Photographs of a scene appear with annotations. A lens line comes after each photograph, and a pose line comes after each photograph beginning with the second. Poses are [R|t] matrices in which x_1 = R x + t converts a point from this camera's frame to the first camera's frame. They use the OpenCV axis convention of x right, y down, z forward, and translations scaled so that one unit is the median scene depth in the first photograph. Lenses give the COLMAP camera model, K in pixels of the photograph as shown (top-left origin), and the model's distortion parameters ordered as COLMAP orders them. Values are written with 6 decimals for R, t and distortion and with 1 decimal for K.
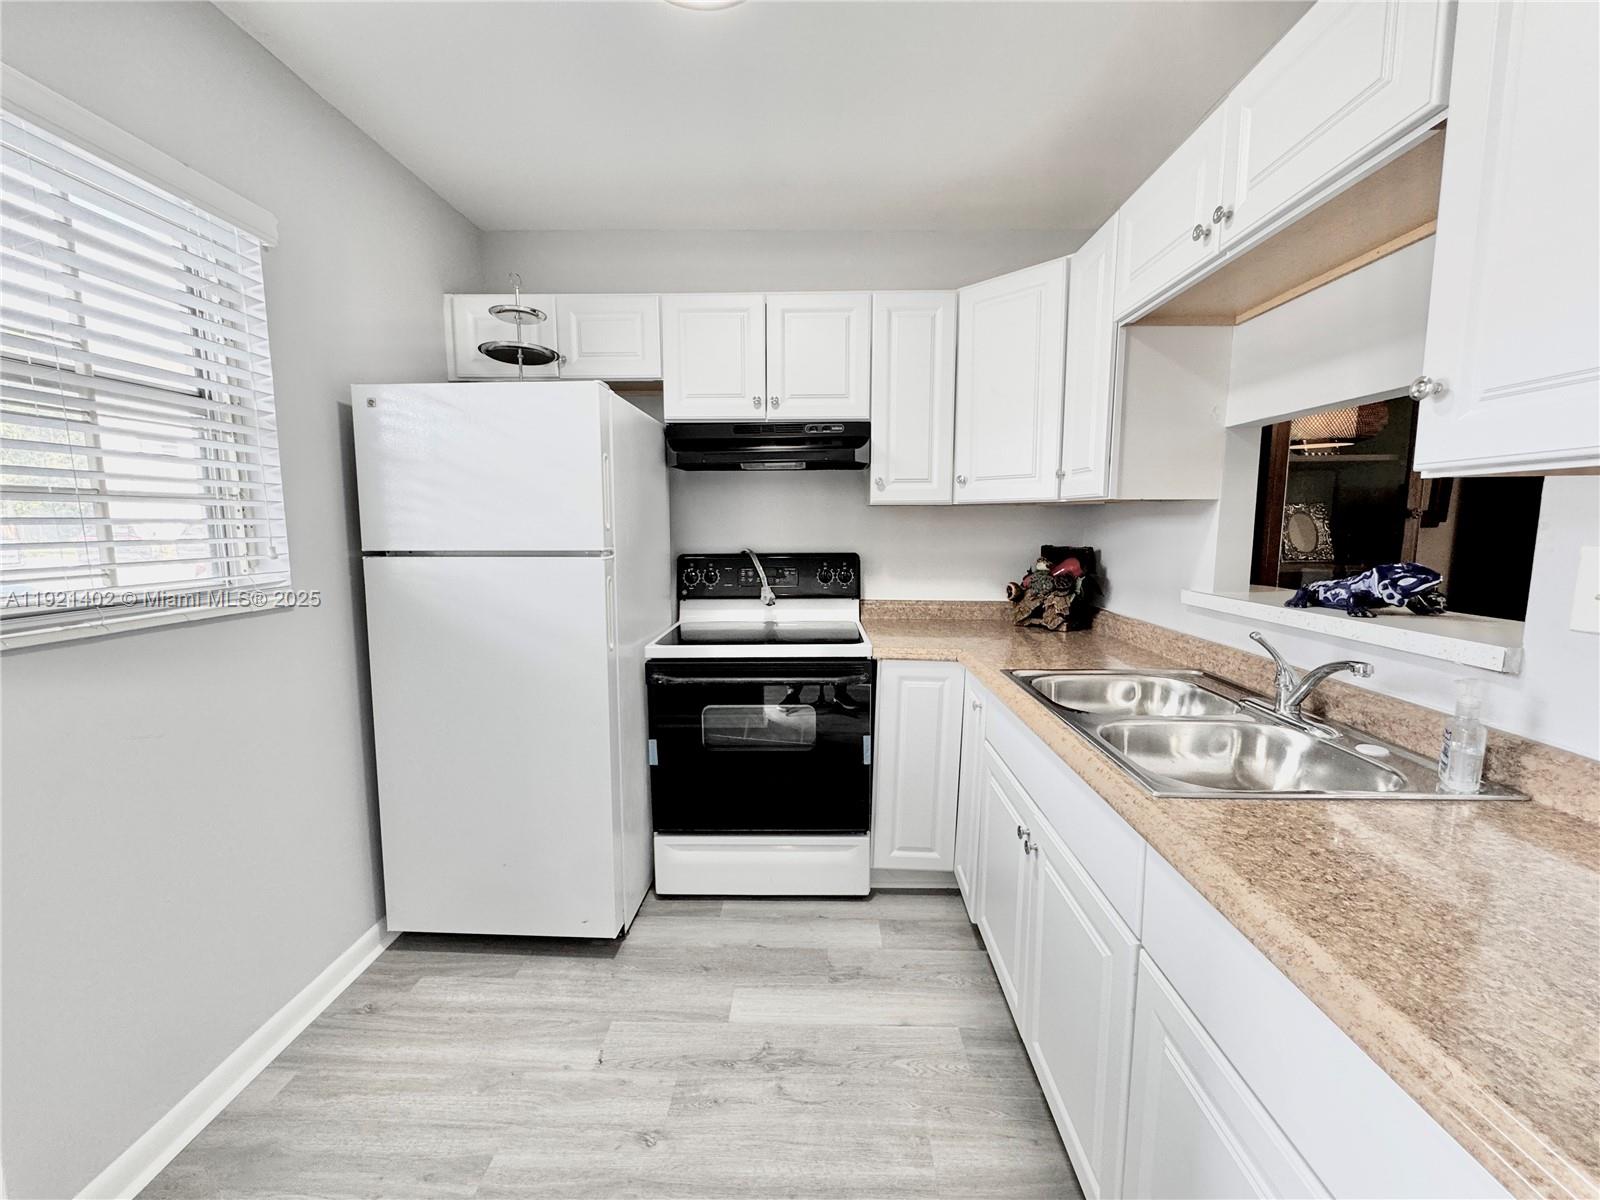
lens RADIAL K [[639.1, 0, 799.4], [0, 639.1, 597.4], [0, 0, 1]] dist [-0.002185, -0.000631]
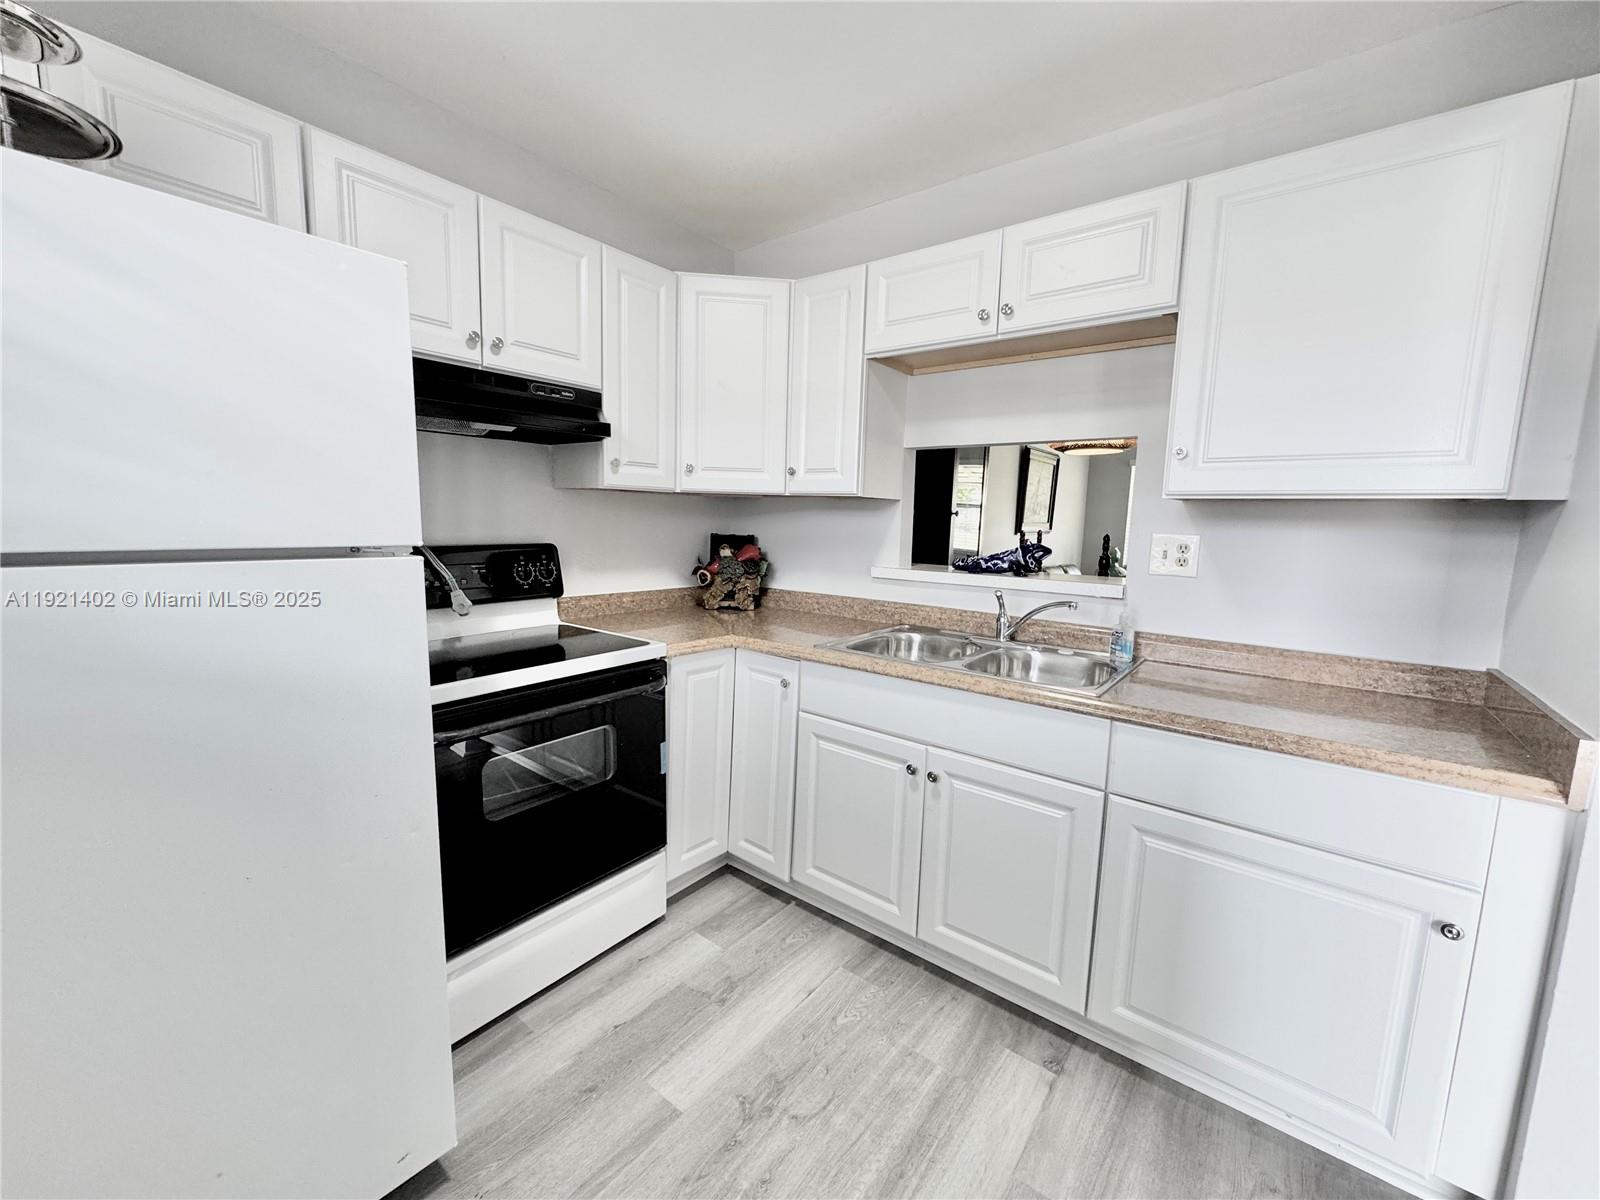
lens RADIAL K [[639.1, 0, 798.2], [0, 639.1, 597.6], [0, 0, 1]] dist [-0.002185, -0.000631]
pose [[0.598095, -0.083316, 0.797083, -0.489096], [0.066779, 0.996304, 0.054032, -0.027101], [-0.798638, 0.020912, 0.601448, 0.289117]]
